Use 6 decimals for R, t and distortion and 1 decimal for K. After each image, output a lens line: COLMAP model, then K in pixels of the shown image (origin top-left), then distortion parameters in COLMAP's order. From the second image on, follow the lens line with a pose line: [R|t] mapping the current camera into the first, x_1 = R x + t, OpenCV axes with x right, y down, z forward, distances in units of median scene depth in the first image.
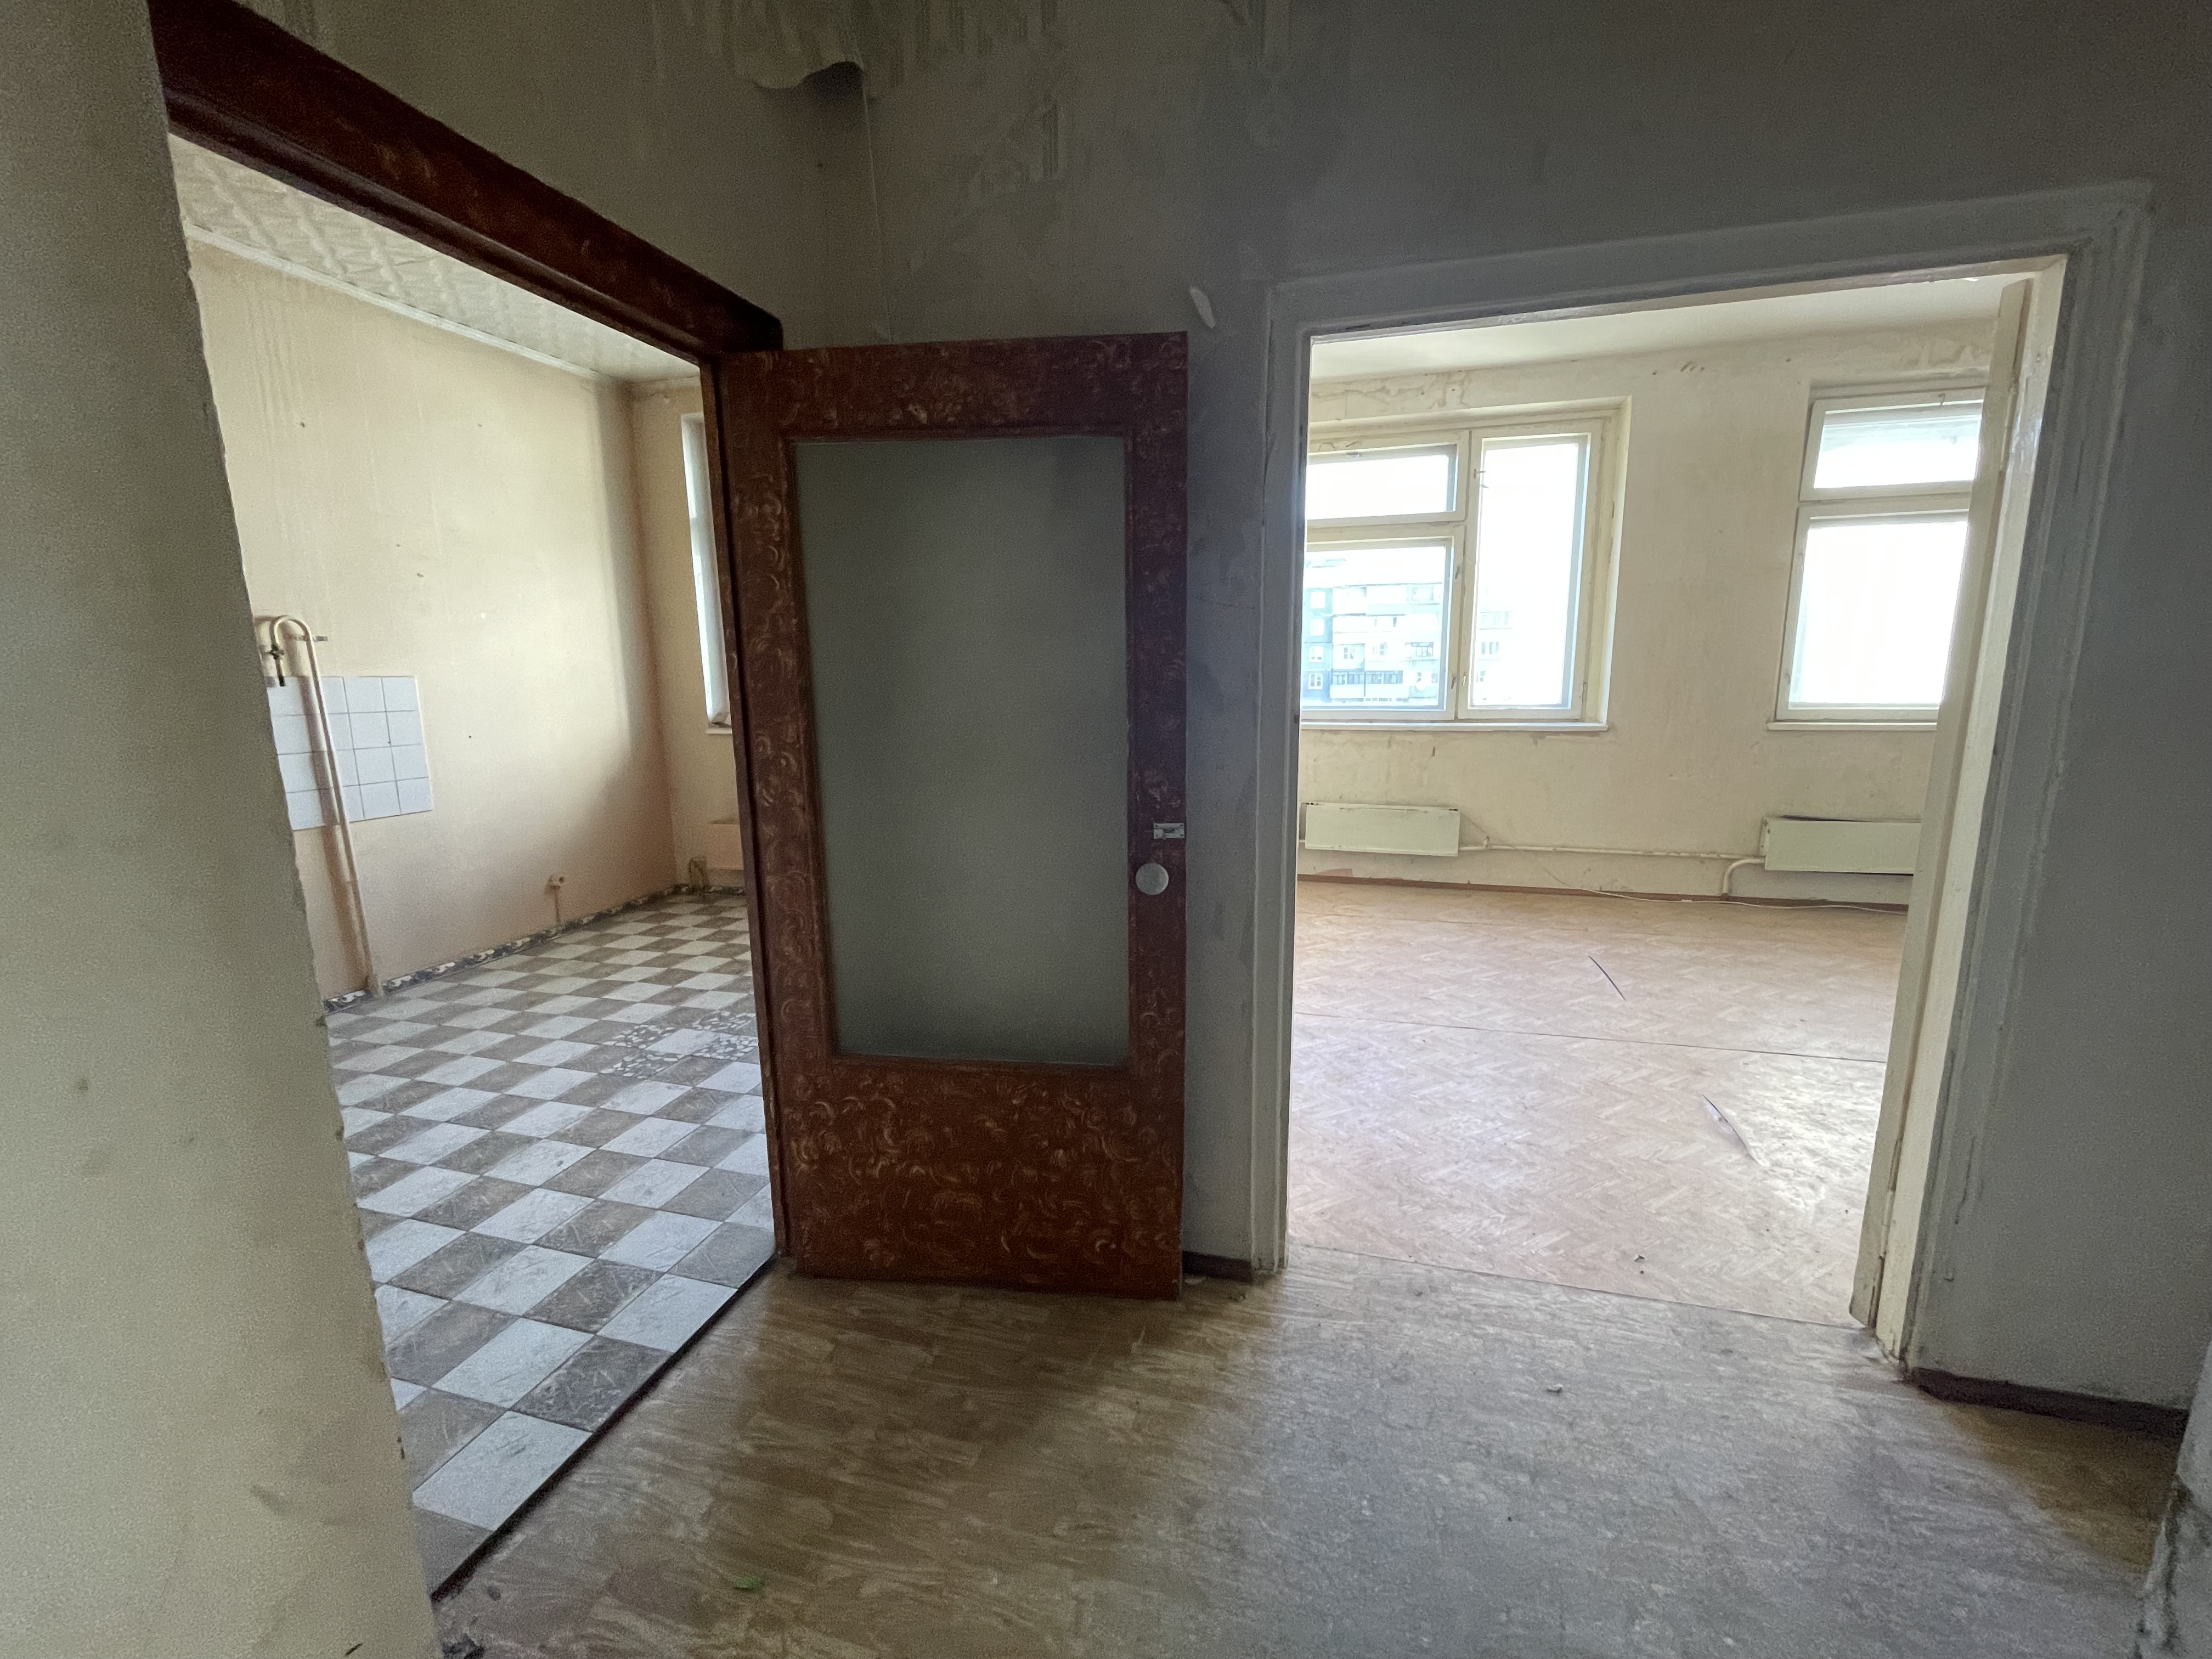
lens RADIAL K [[891.8, 0, 1105.2], [0, 891.8, 827.5], [0, 0, 1]] dist [-0.002274, -0.000459]
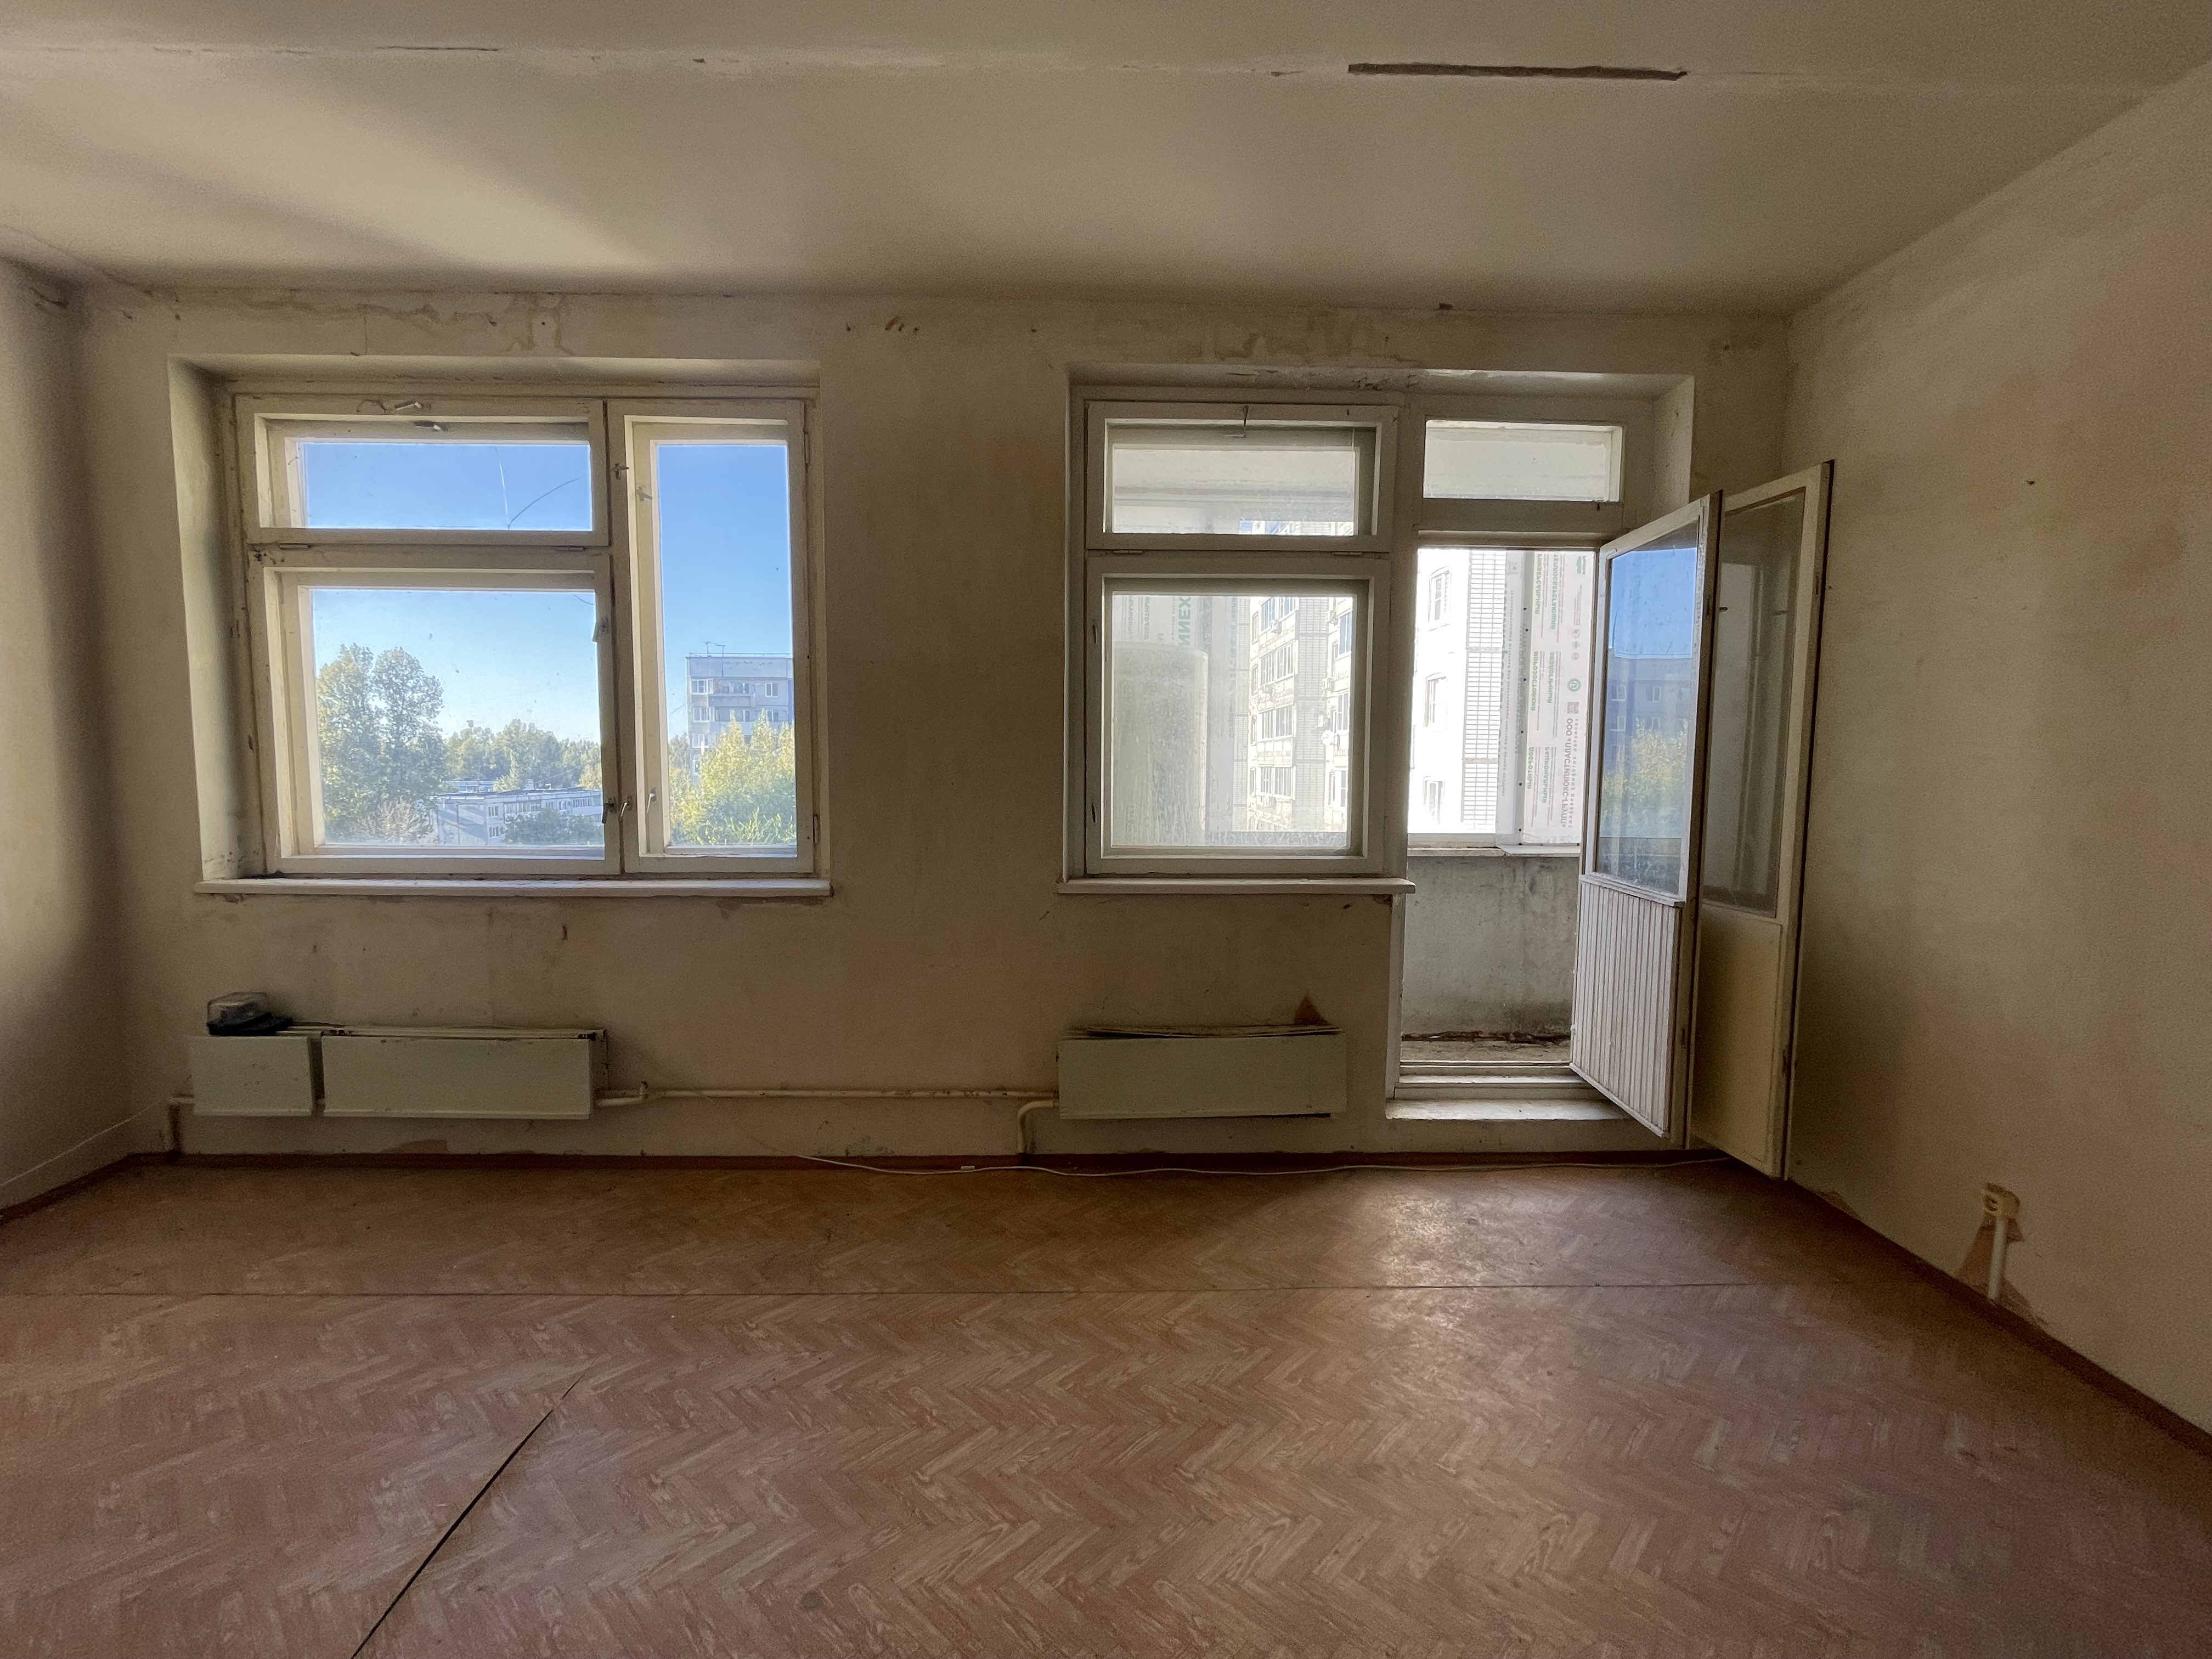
lens RADIAL K [[891.8, 0, 1101.7], [0, 891.8, 828.6], [0, 0, 1]] dist [-0.002274, -0.000459]
pose [[0.956624, -0.006604, 0.291252, 1.334928], [0.033644, 0.995558, -0.087929, -0.222722], [-0.289378, 0.093914, 0.952597, 0.855650]]
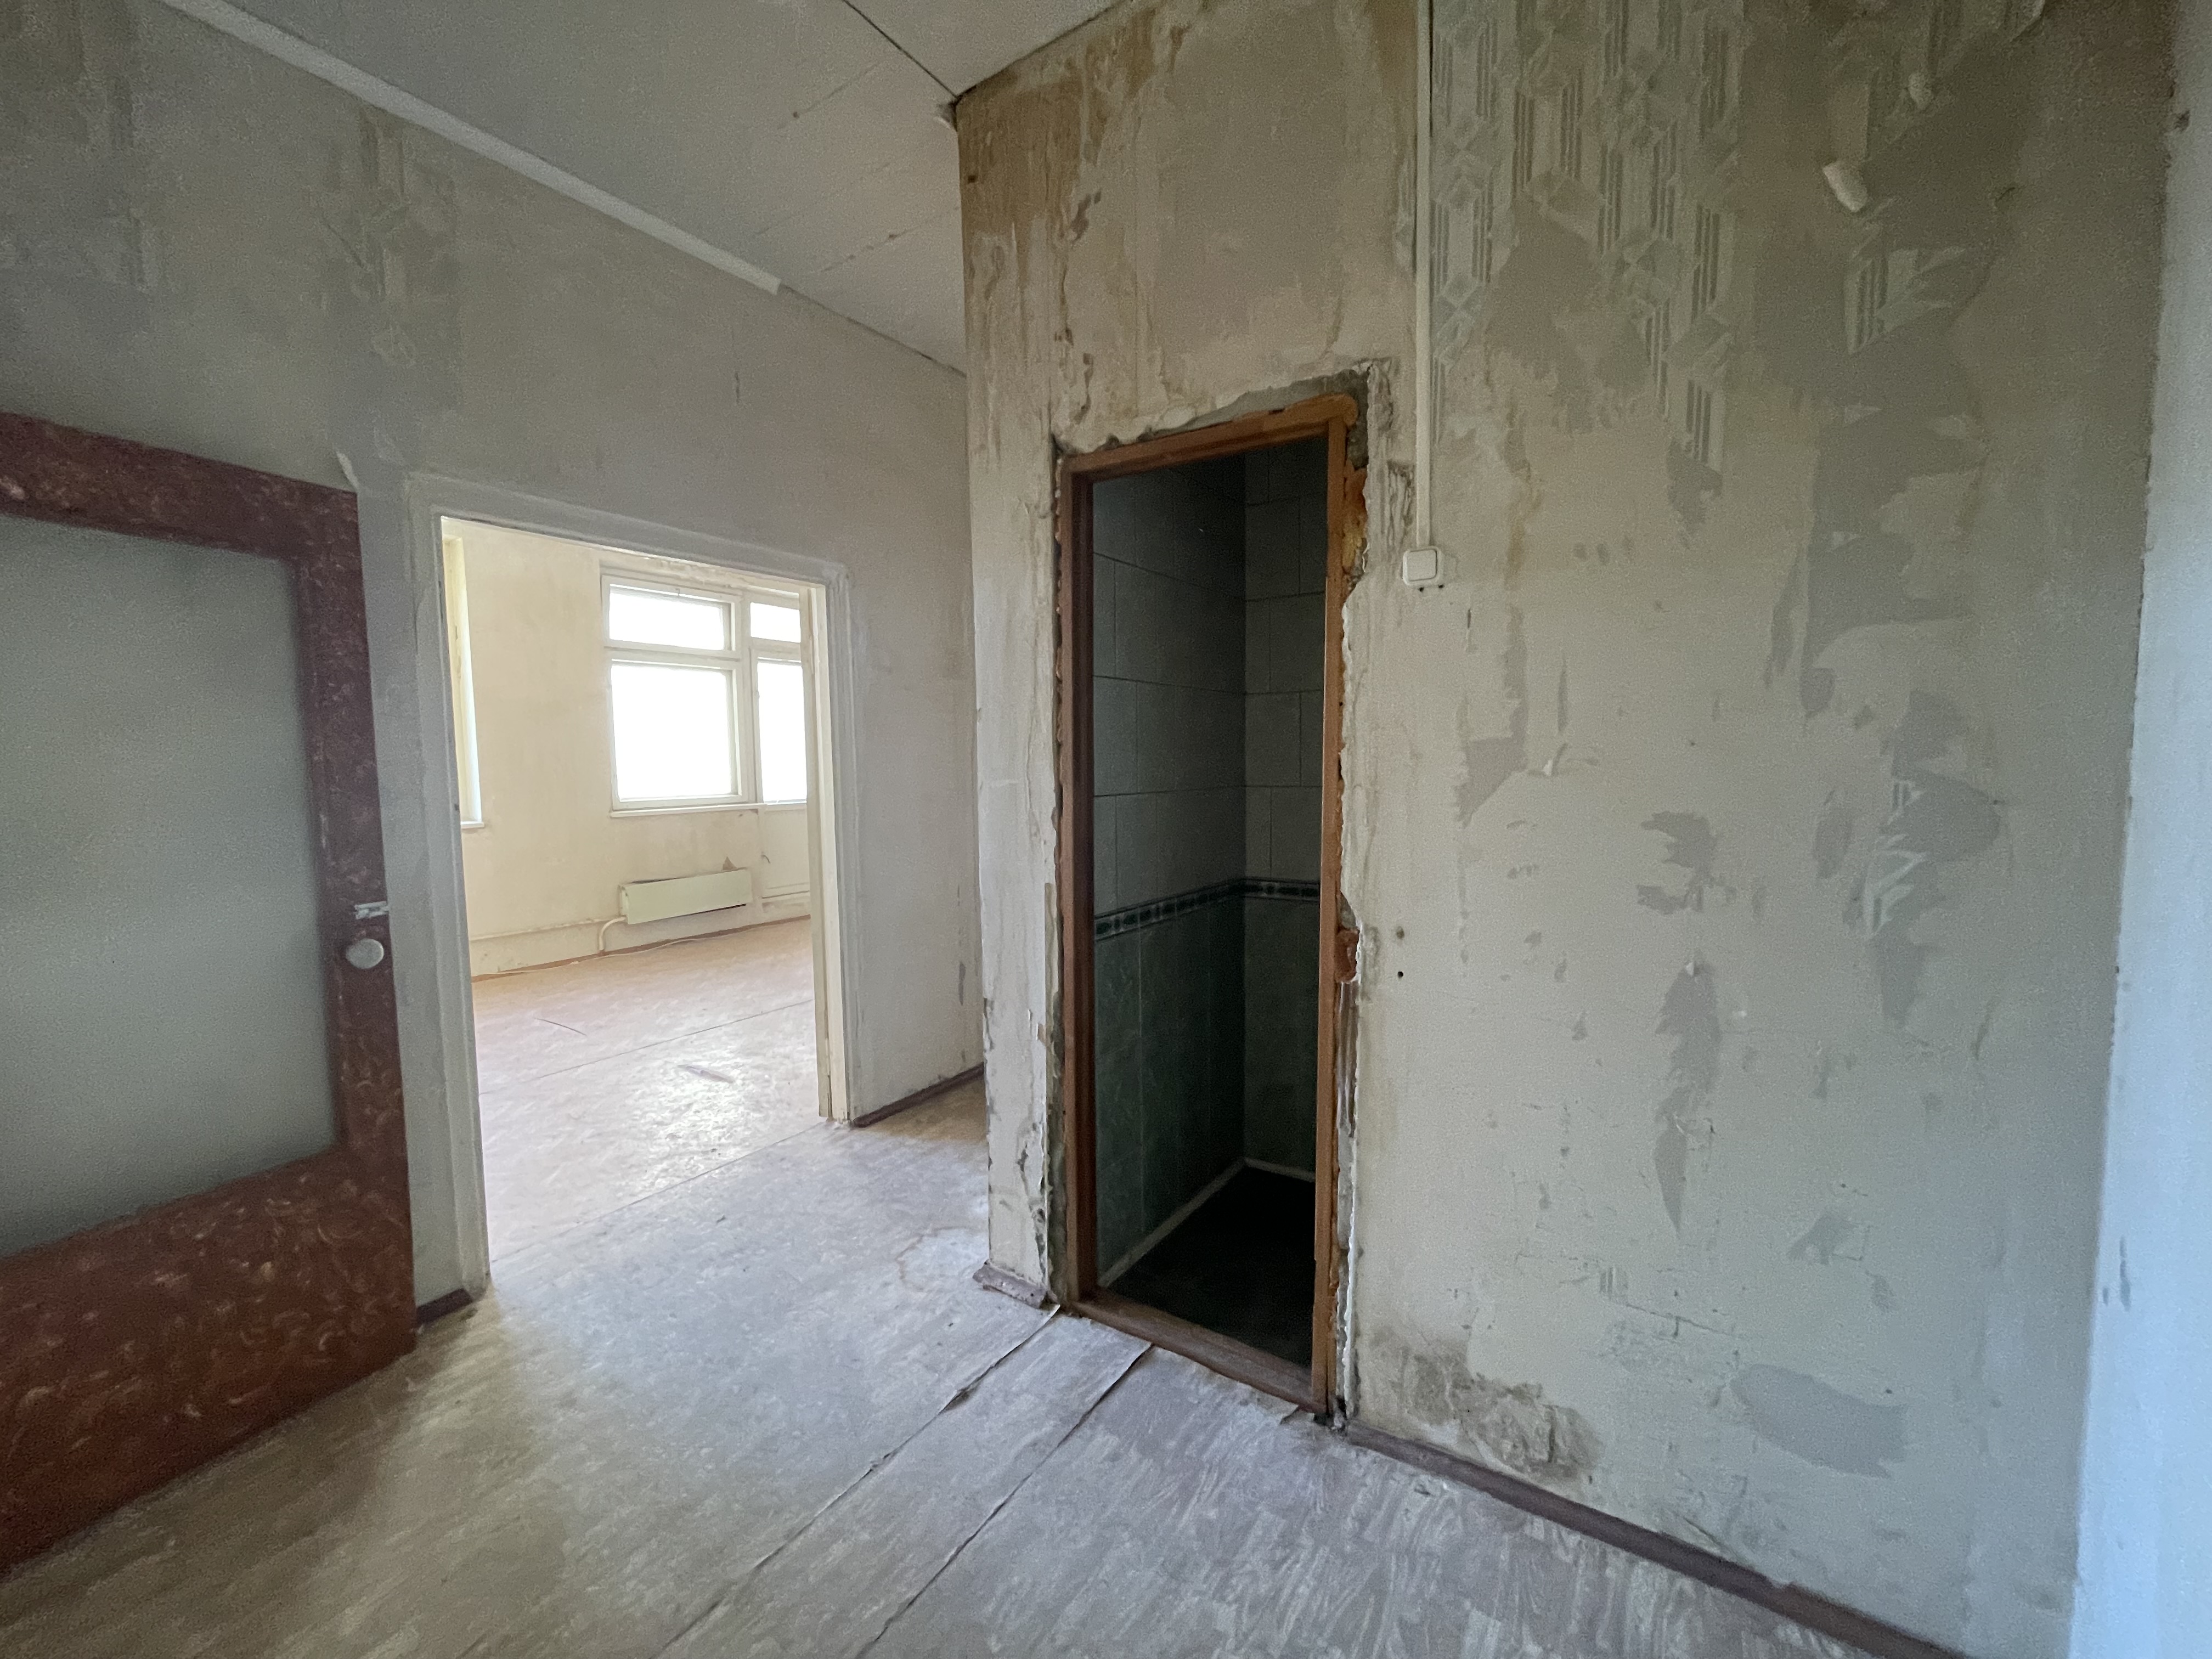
lens RADIAL K [[891.8, 0, 1100.5], [0, 891.8, 831.5], [0, 0, 1]] dist [-0.002274, -0.000459]
pose [[0.329148, -0.069832, 0.941693, -0.537885], [0.175201, 0.984462, 0.011766, 0.043454], [-0.927883, 0.161113, 0.336269, -0.197454]]
